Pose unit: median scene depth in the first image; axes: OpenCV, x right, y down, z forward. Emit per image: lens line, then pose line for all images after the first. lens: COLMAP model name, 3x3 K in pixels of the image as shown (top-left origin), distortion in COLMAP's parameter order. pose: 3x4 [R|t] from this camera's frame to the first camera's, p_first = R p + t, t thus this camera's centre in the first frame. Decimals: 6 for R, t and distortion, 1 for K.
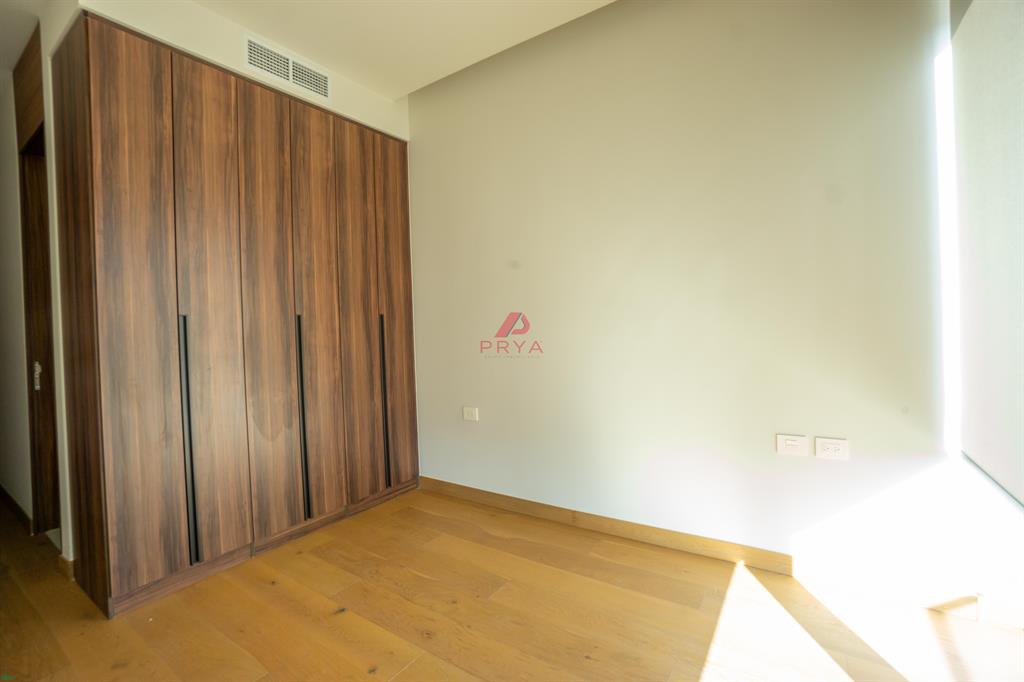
lens RADIAL K [[447.9, 0, 511.3], [0, 447.9, 330.7], [0, 0, 1]] dist [-0.062839, 0.023084]
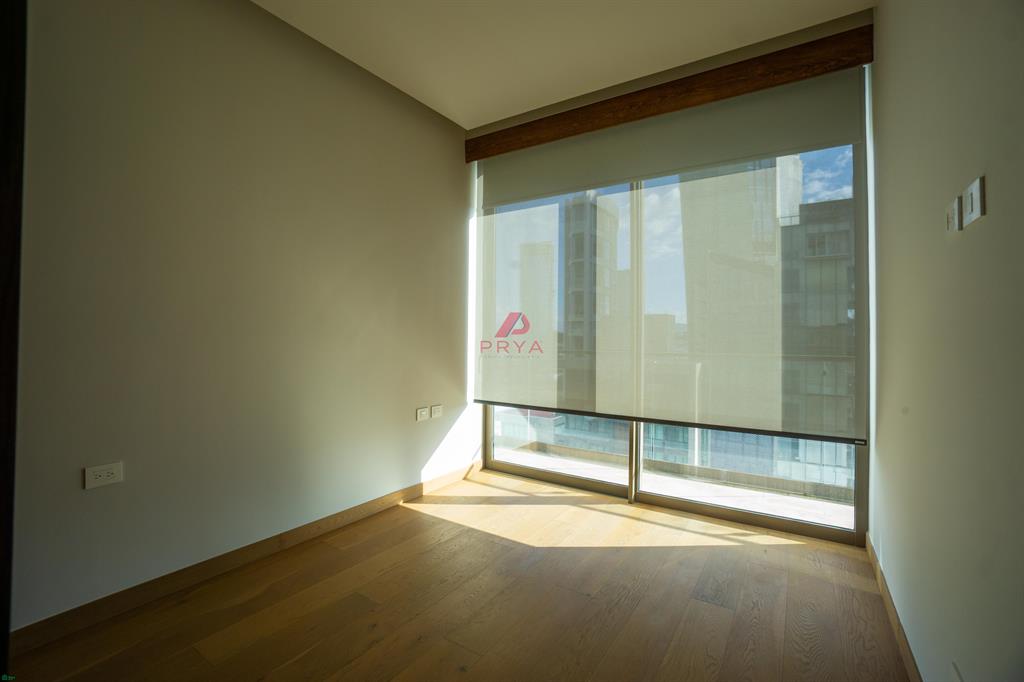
lens RADIAL K [[447.9, 0, 511.3], [0, 447.9, 330.7], [0, 0, 1]] dist [-0.062839, 0.023084]
pose [[-0.005897, 0.045501, 0.998947, -0.998214], [0.001282, 0.998964, -0.045494, 0.023525], [-0.999982, 0.001013, -0.005949, 0.642201]]
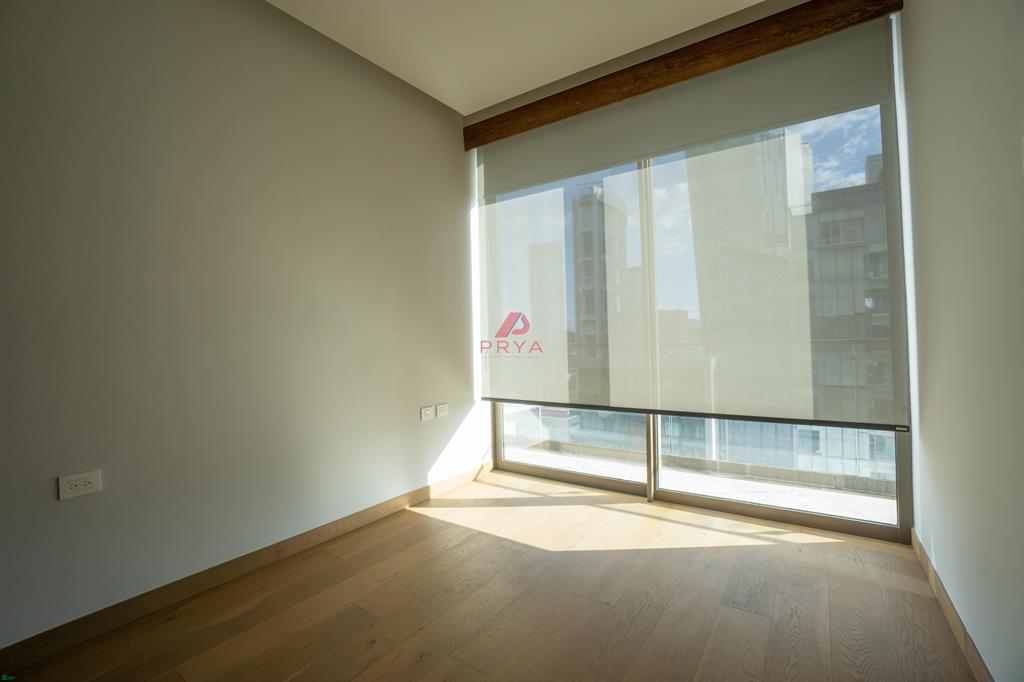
lens RADIAL K [[447.9, 0, 511.3], [0, 447.9, 330.7], [0, 0, 1]] dist [-0.062839, 0.023084]
pose [[0.021492, 0.048691, 0.998583, -0.917420], [0.032925, 0.998237, -0.049383, 0.051193], [-0.999227, 0.033939, 0.019851, 0.624319]]
